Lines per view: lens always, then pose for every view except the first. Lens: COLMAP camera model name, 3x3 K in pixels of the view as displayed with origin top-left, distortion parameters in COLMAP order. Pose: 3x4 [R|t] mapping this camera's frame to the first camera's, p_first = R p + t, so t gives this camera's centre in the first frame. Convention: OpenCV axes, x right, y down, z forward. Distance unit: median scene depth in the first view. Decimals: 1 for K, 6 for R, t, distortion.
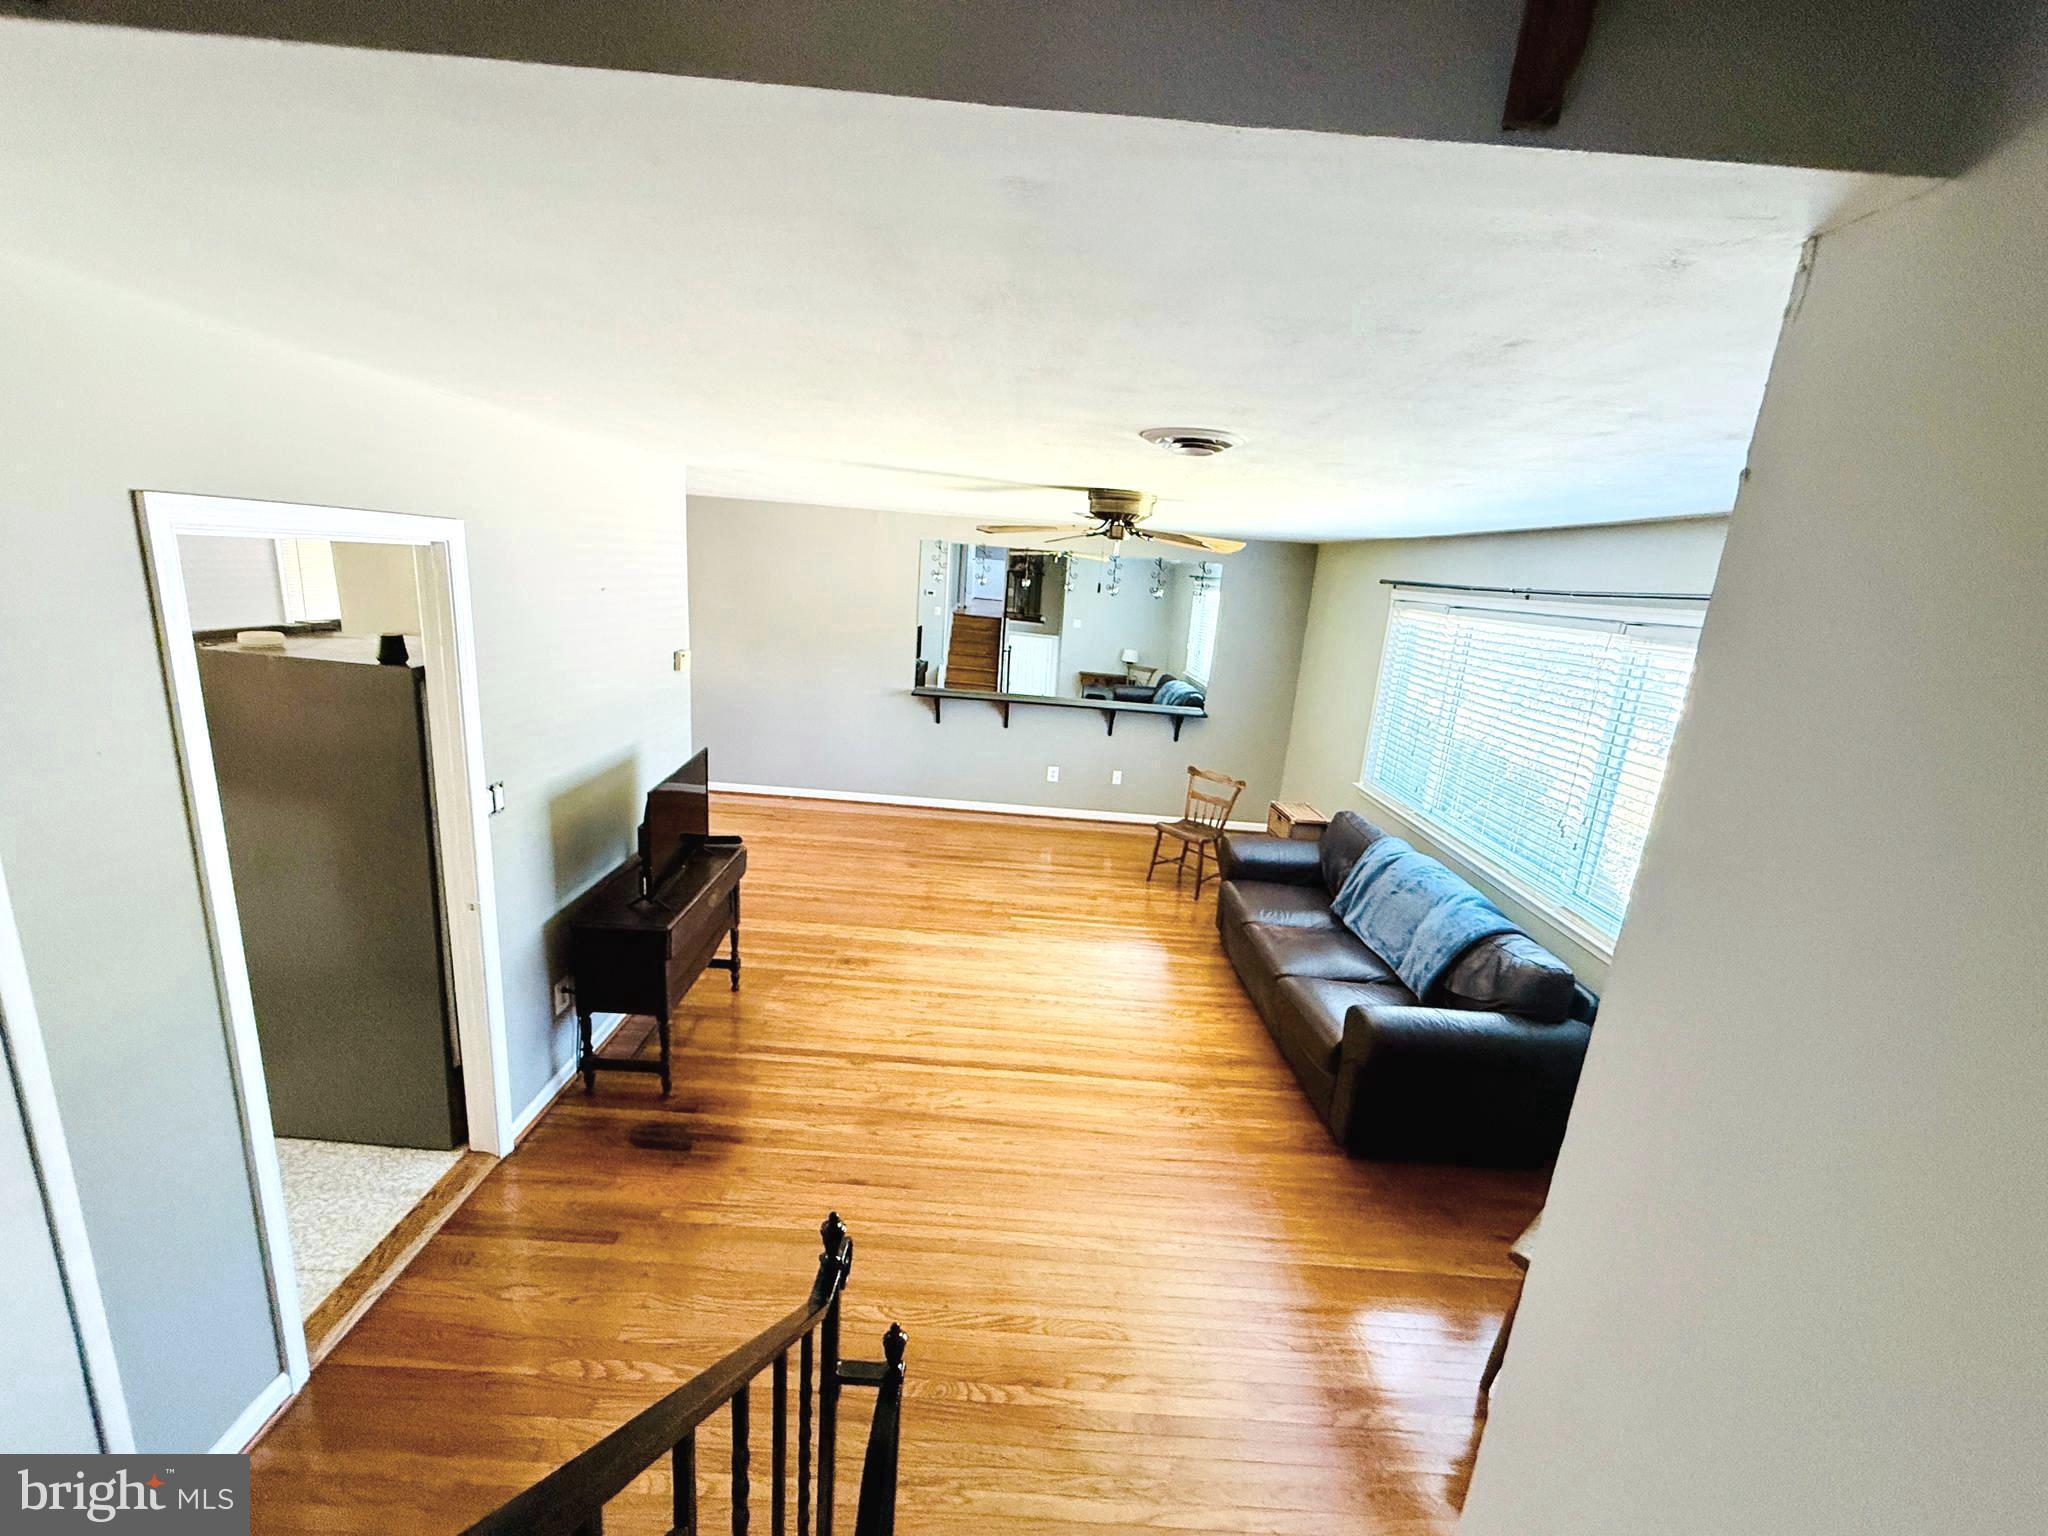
lens RADIAL K [[818.0, 0, 1018.1], [0, 818.0, 768.2], [0, 0, 1]] dist [-0.000029, -0.000465]
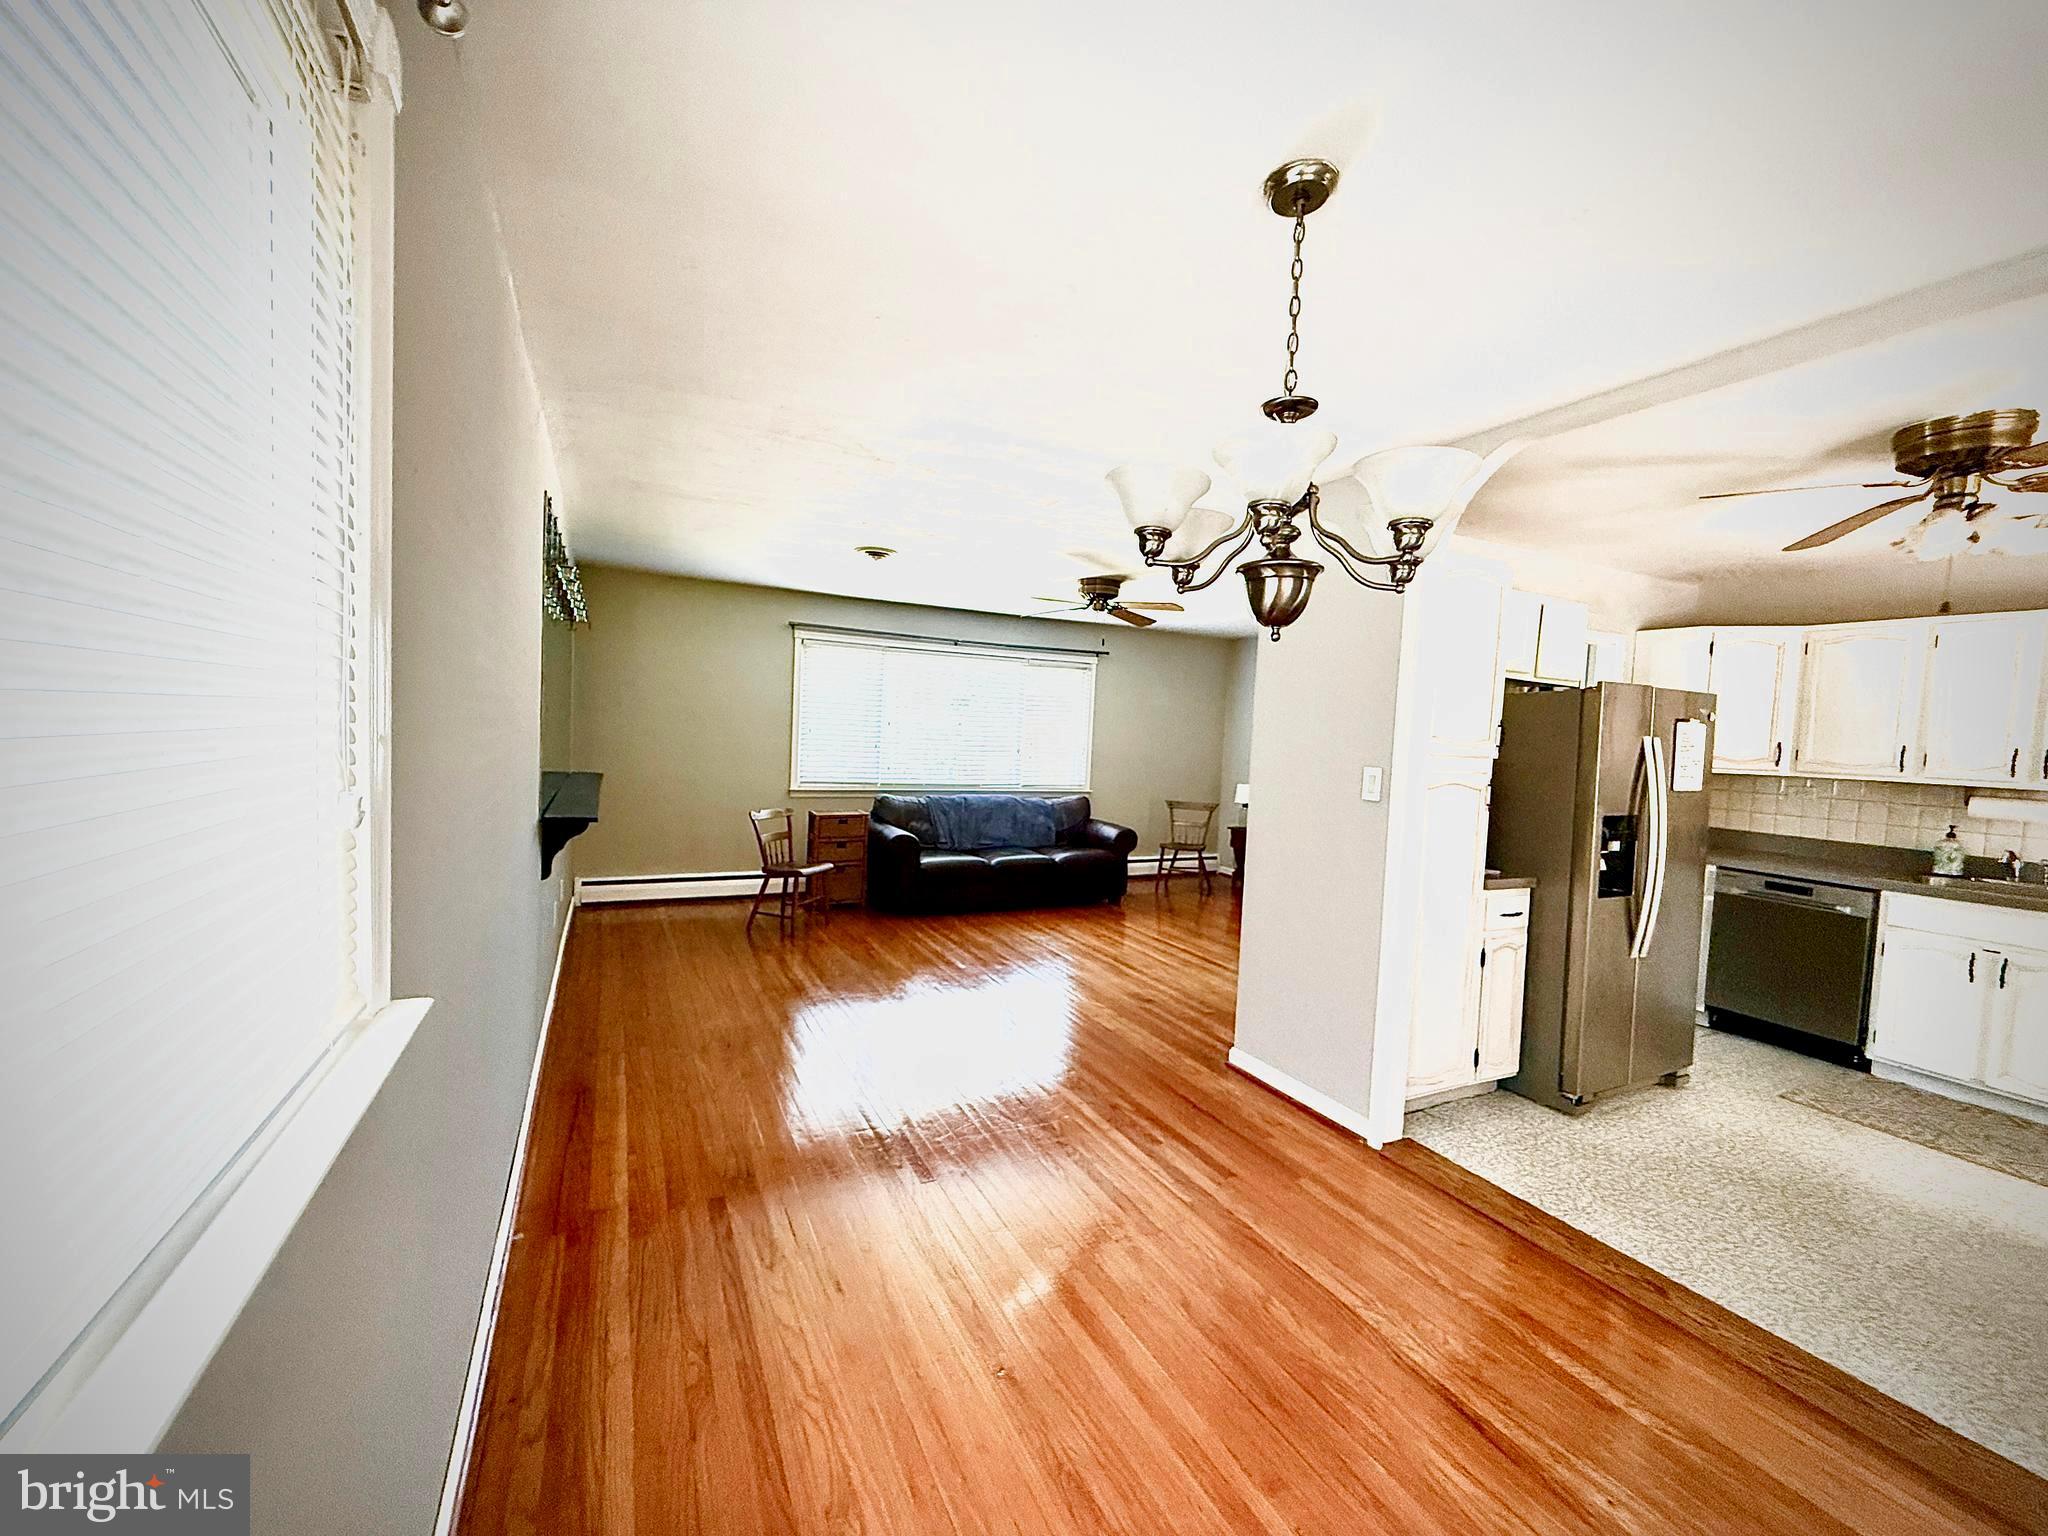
lens RADIAL K [[818.0, 0, 1018.1], [0, 818.0, 768.2], [0, 0, 1]] dist [-0.000029, -0.000465]
pose [[-0.446674, -0.140095, 0.883660, -0.784024], [0.138381, 0.964962, 0.222933, -0.229474], [-0.883930, 0.221860, -0.411637, 1.174085]]
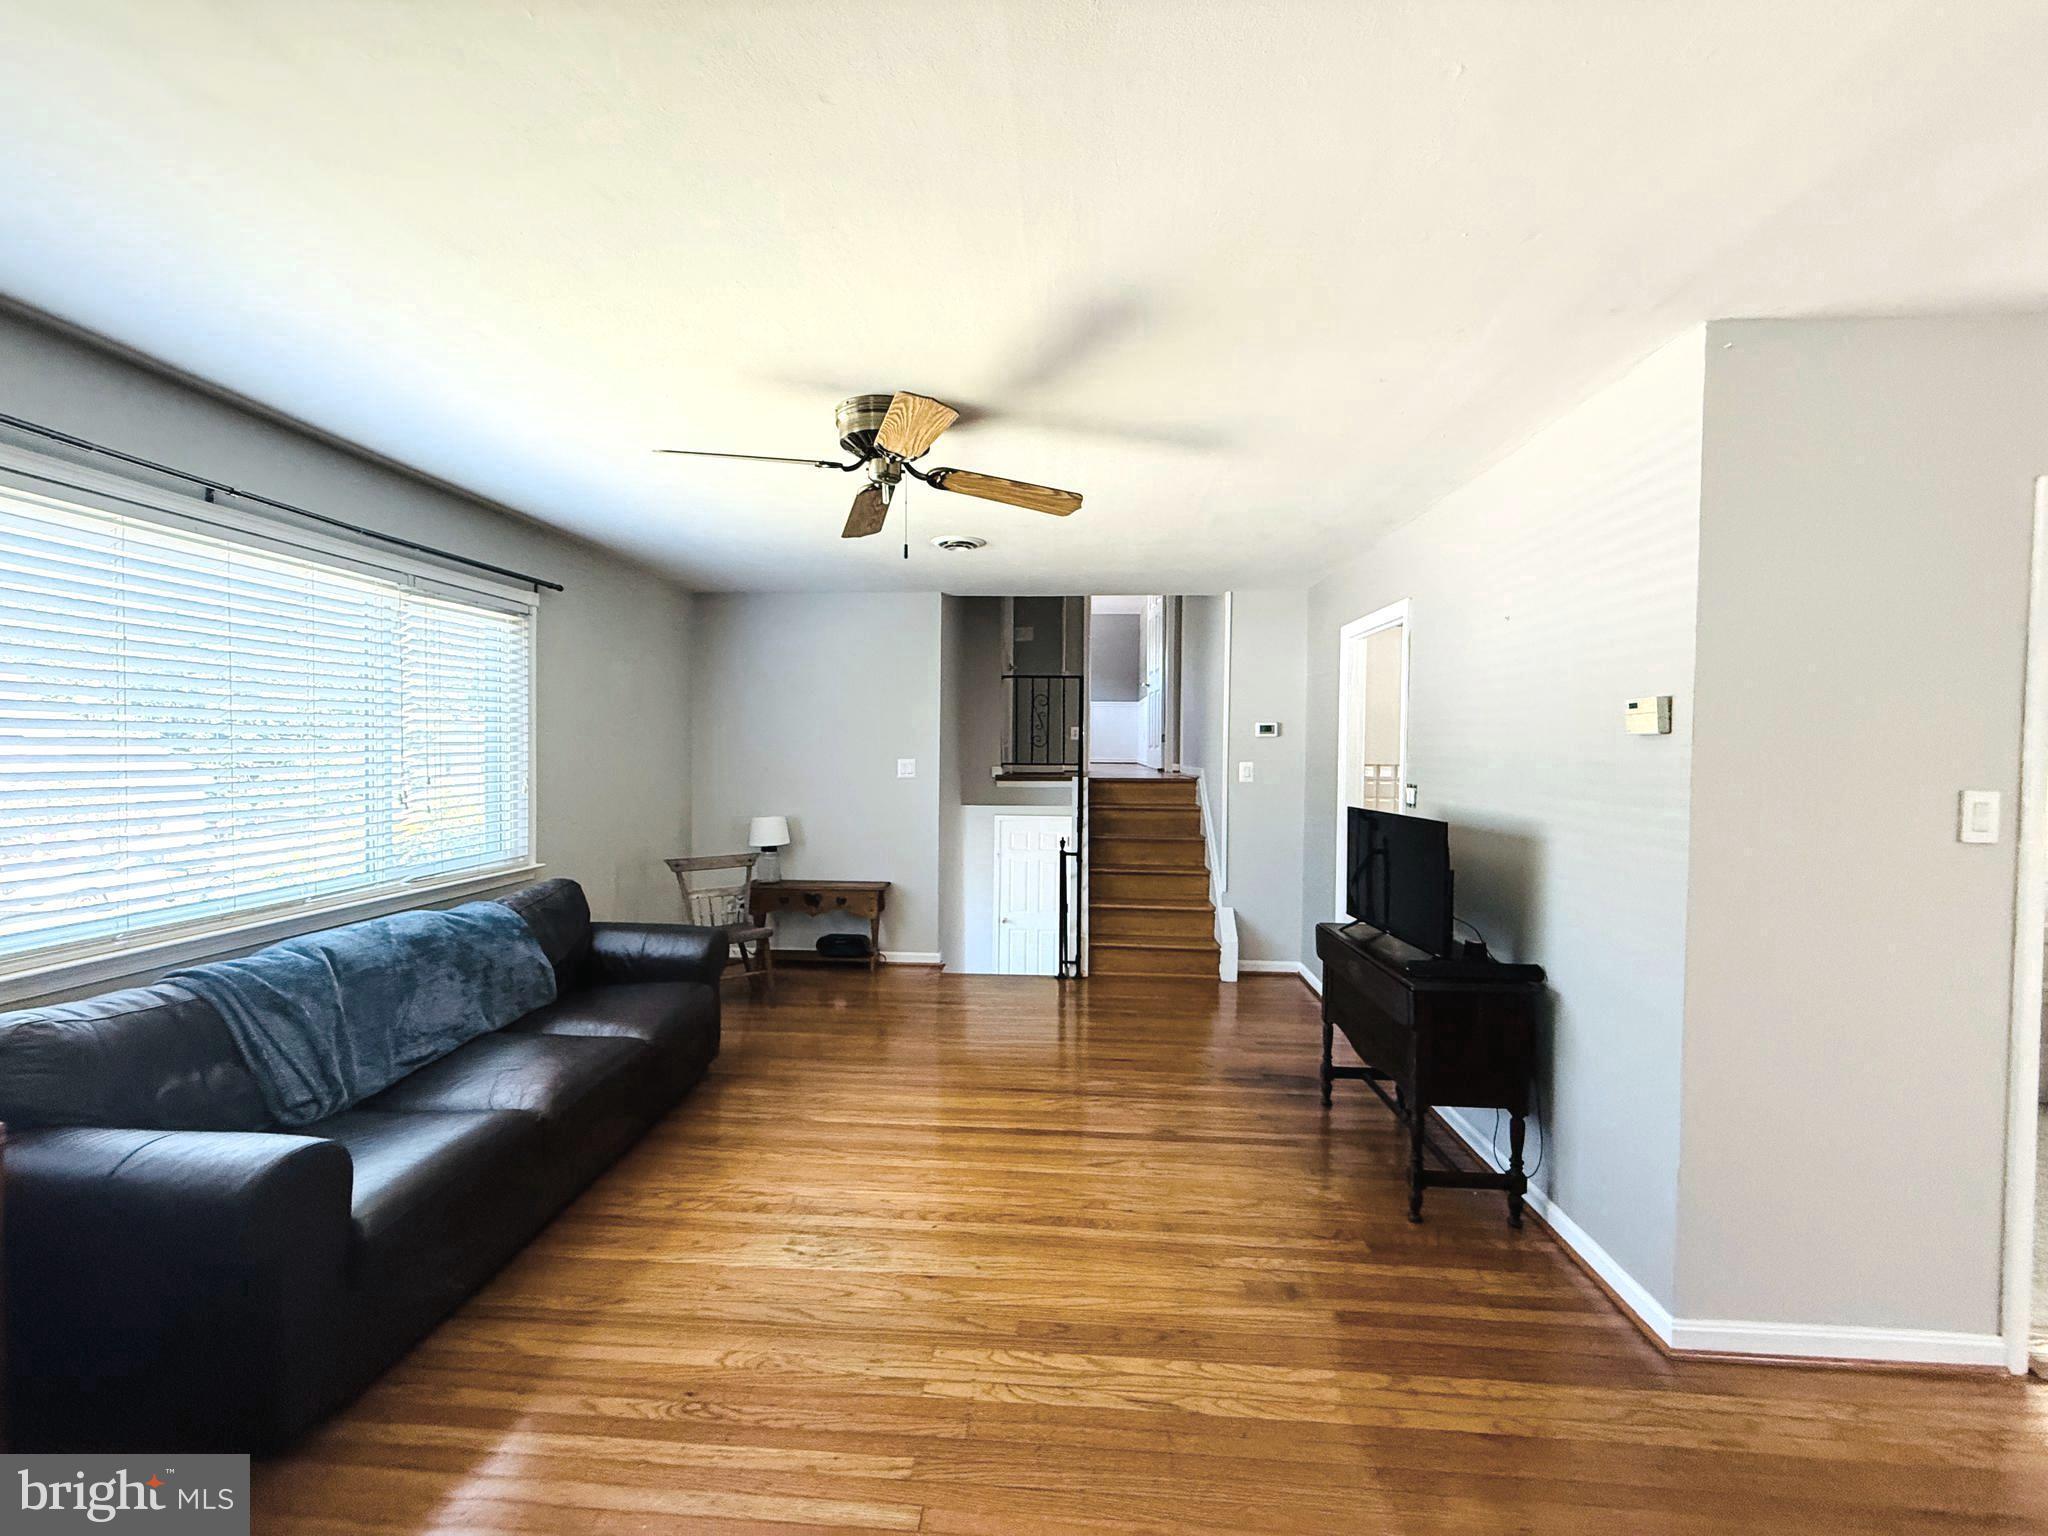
lens RADIAL K [[819.0, 0, 1024.0], [0, 819.0, 768.0], [0, 0, 1]] dist [0.001863, 0.000357]
pose [[-0.994591, -0.087529, 0.055927, -0.036890], [-0.069697, 0.961596, 0.265473, -0.151489], [-0.077016, 0.260139, -0.962495, 1.106612]]
